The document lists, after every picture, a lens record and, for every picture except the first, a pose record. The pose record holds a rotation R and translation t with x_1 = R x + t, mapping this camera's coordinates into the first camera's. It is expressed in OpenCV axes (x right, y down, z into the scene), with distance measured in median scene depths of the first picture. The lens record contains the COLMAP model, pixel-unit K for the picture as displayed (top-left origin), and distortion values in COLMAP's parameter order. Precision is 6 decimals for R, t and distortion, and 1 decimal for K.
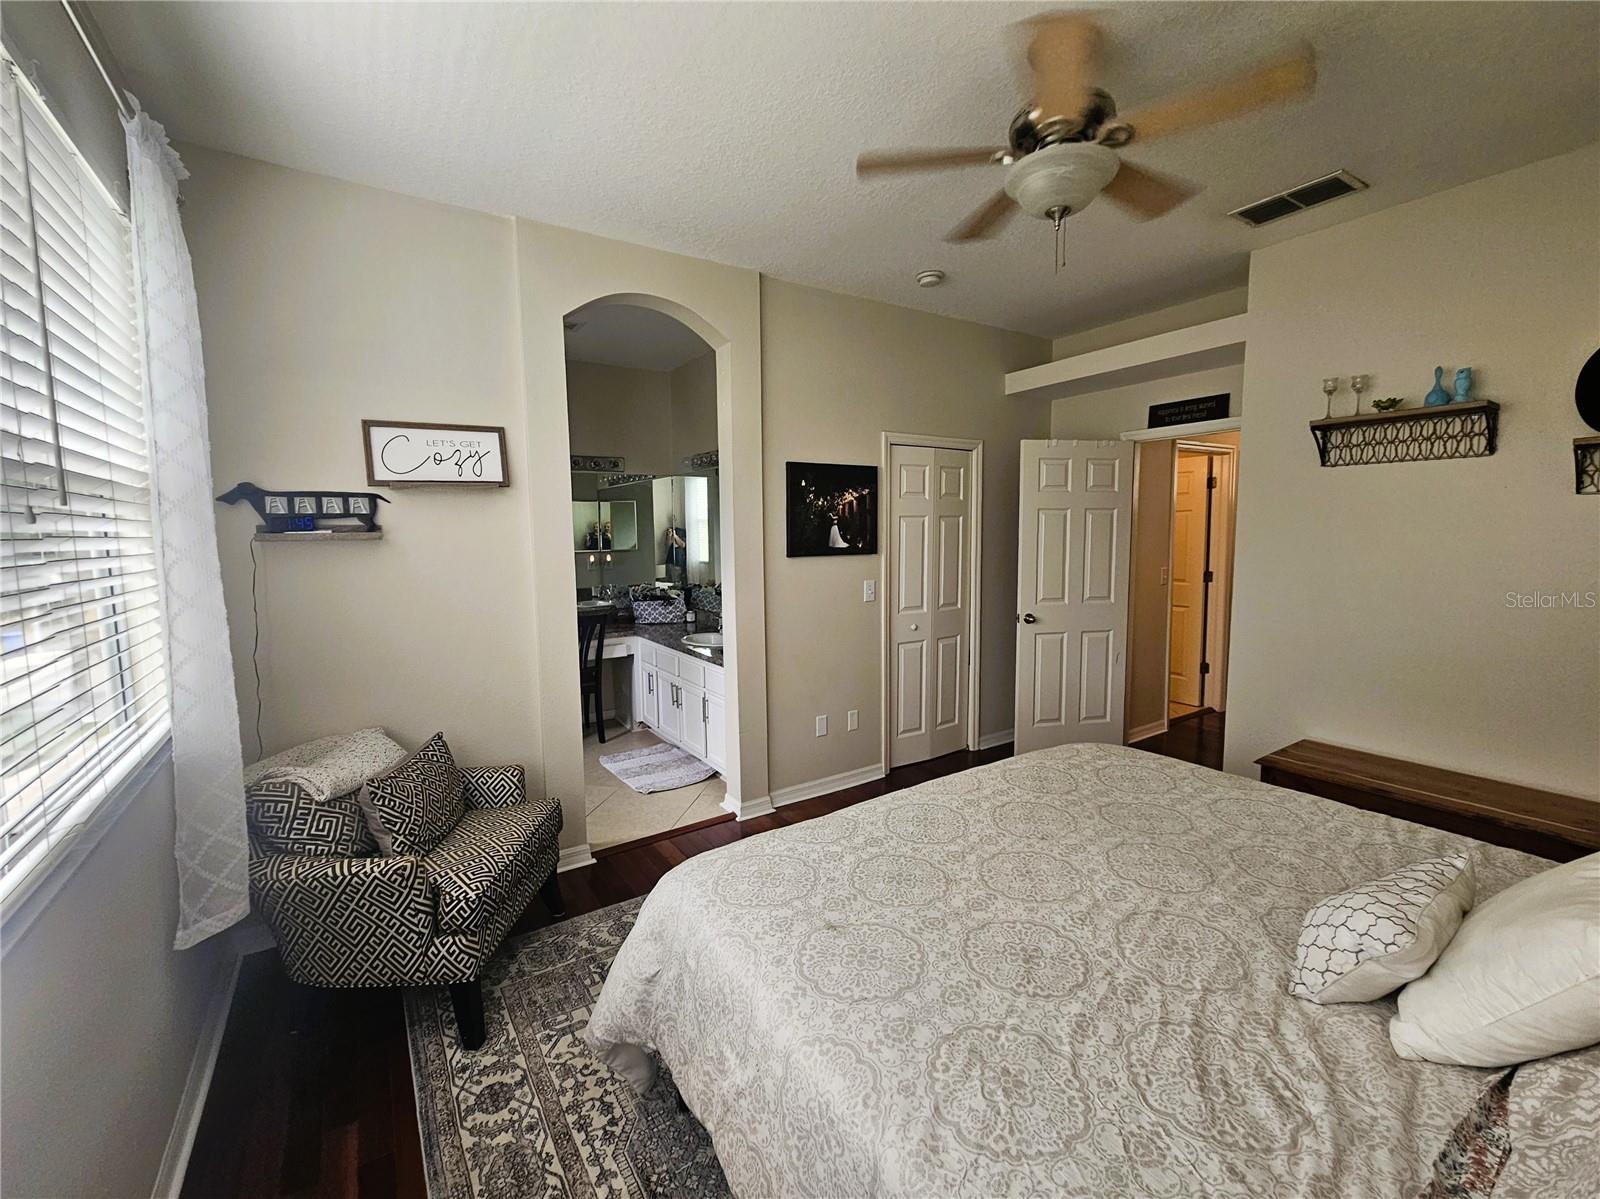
lens RADIAL K [[689.0, 0, 794.3], [0, 689.0, 591.5], [0, 0, 1]] dist [0.001007, 0.000156]
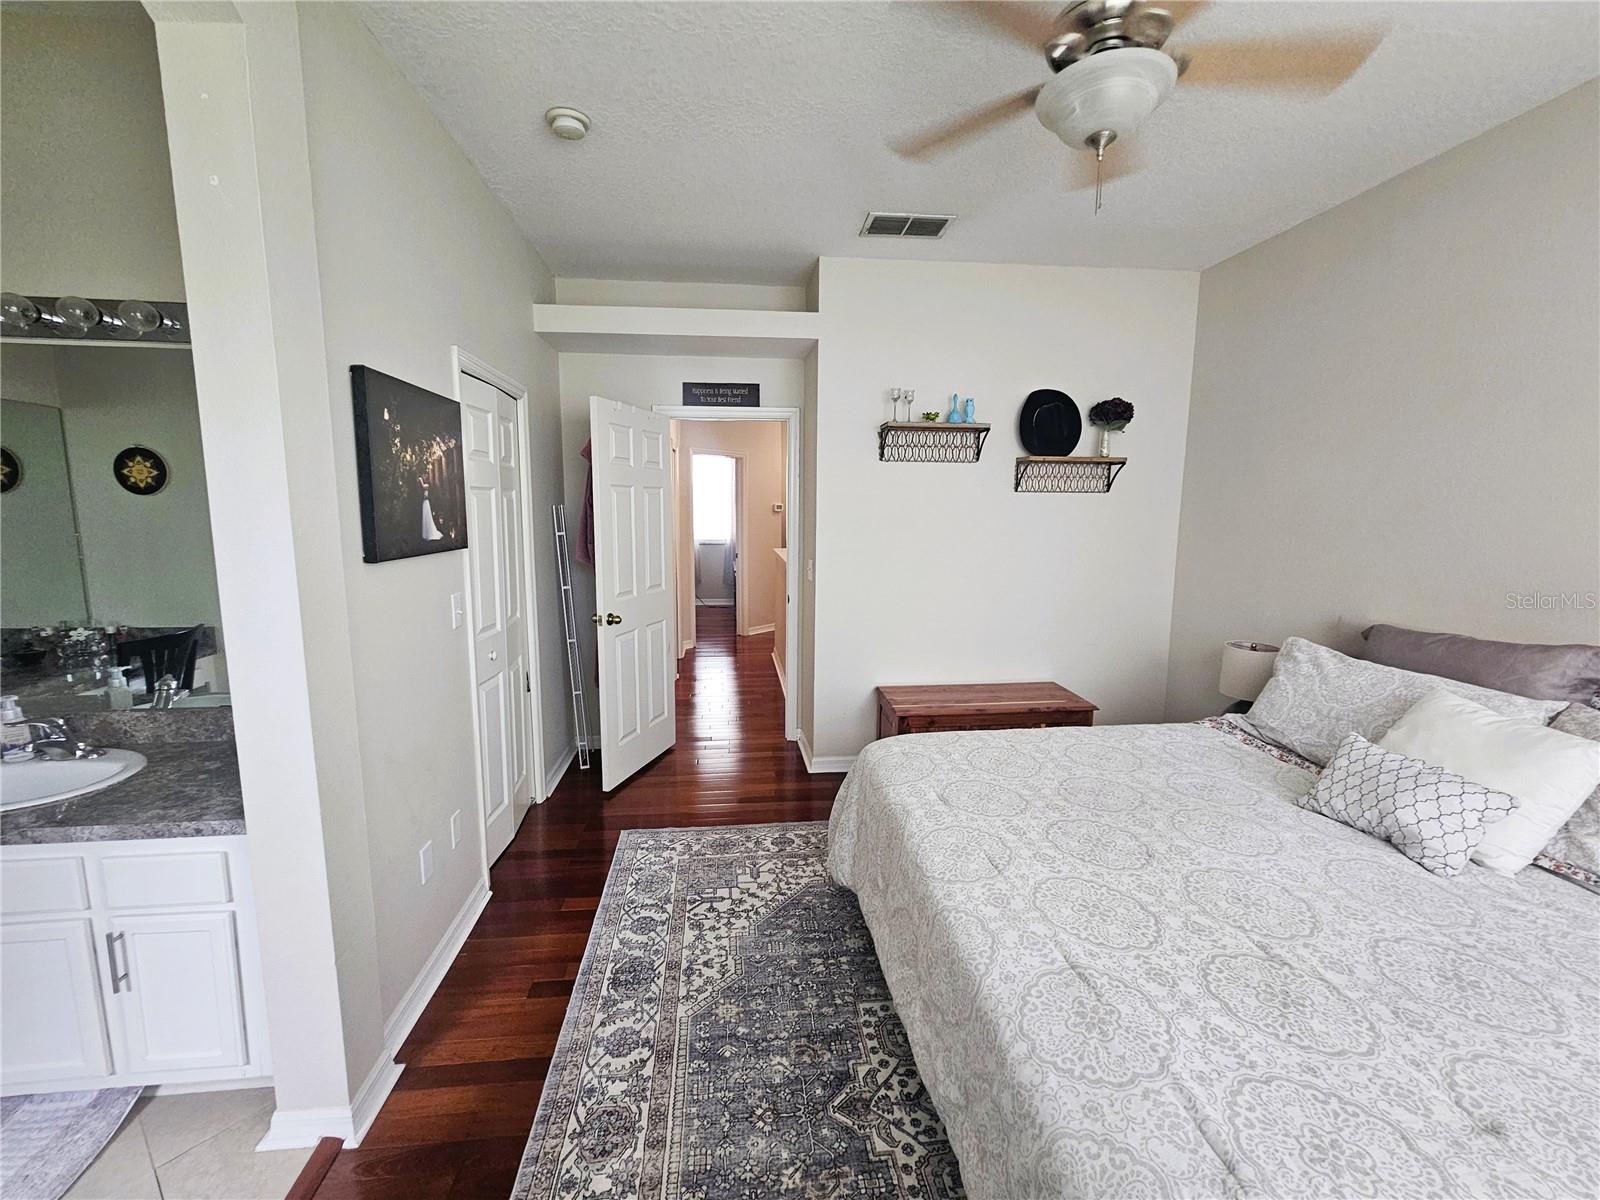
lens RADIAL K [[660.1, 0, 801.0], [0, 660.1, 591.5], [0, 0, 1]] dist [0.001817, 0.000129]
pose [[0.445277, -0.100823, 0.889699, -0.381776], [0.070106, 0.994516, 0.077615, -0.057979], [-0.892644, 0.027813, 0.449903, 0.665758]]
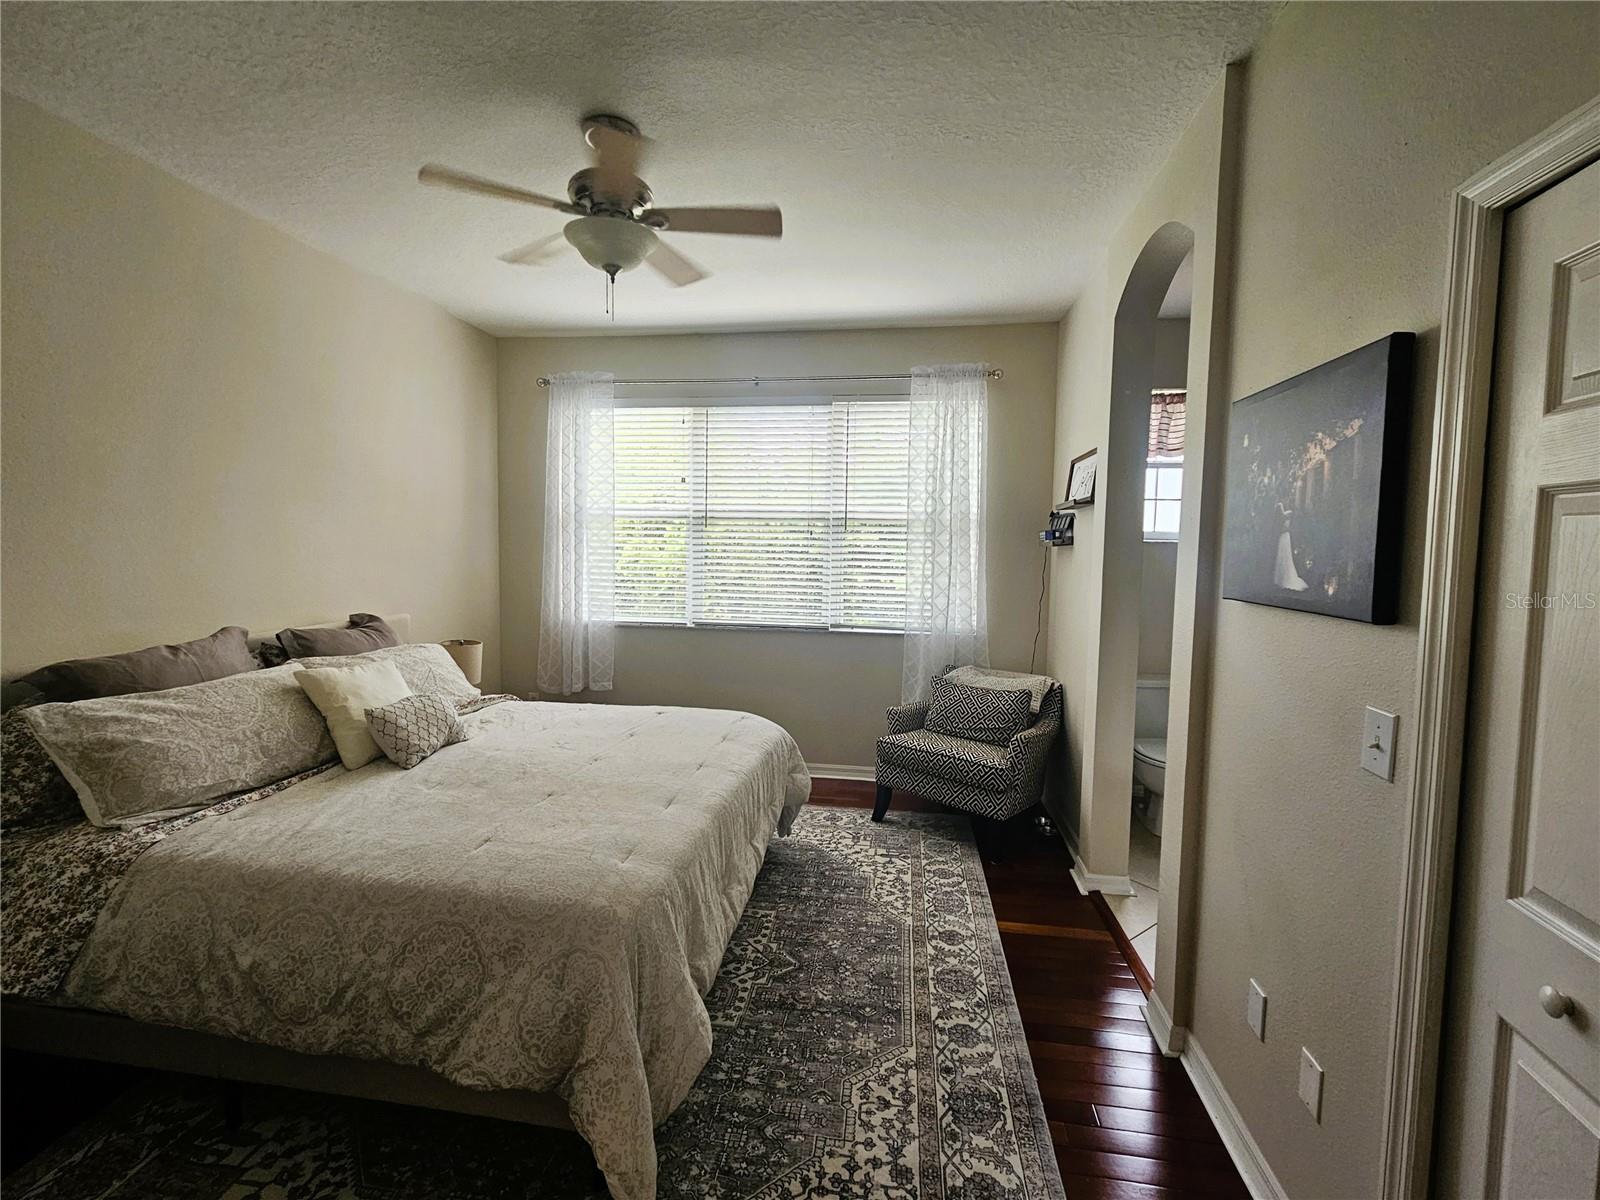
lens RADIAL K [[689.0, 0, 794.3], [0, 689.0, 592.0], [0, 0, 1]] dist [0.001007, 0.000156]
pose [[-0.670312, 0.054359, -0.740086, 0.725049], [-0.074663, 0.987312, 0.140142, -0.129662], [0.738314, 0.149196, -0.657749, 1.416088]]
